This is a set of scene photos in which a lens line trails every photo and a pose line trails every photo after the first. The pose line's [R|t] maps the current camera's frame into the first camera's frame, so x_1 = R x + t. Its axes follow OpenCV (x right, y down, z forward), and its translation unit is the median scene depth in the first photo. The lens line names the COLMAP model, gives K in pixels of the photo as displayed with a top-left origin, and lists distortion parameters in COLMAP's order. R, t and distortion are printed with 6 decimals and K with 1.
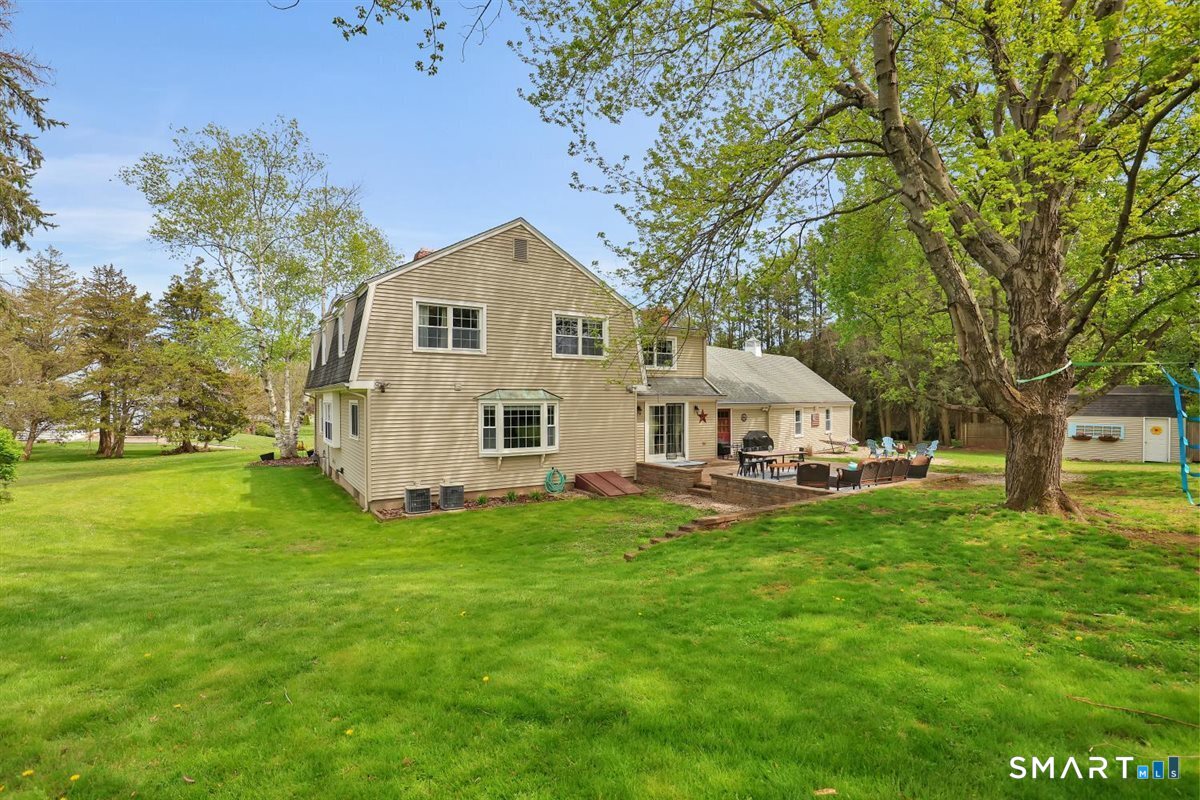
lens RADIAL K [[548.2, 0, 603.9], [0, 548.2, 400.8], [0, 0, 1]] dist [-0.026918, 0.000382]
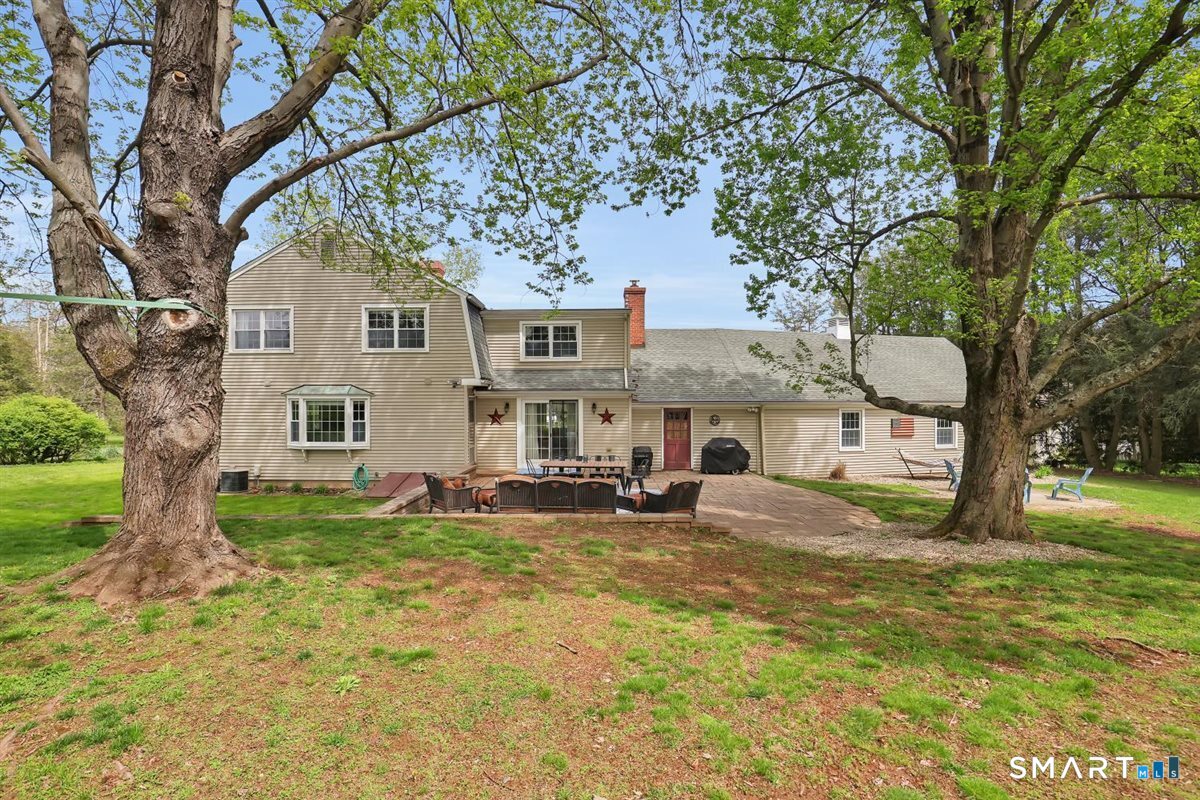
lens RADIAL K [[548.2, 0, 601.0], [0, 548.2, 397.4], [0, 0, 1]] dist [-0.026918, 0.000382]
pose [[0.830291, -0.002932, -0.557322, 0.814422], [-0.002290, 0.999960, -0.008672, 0.009902], [0.557325, 0.008477, 0.830251, 0.426339]]
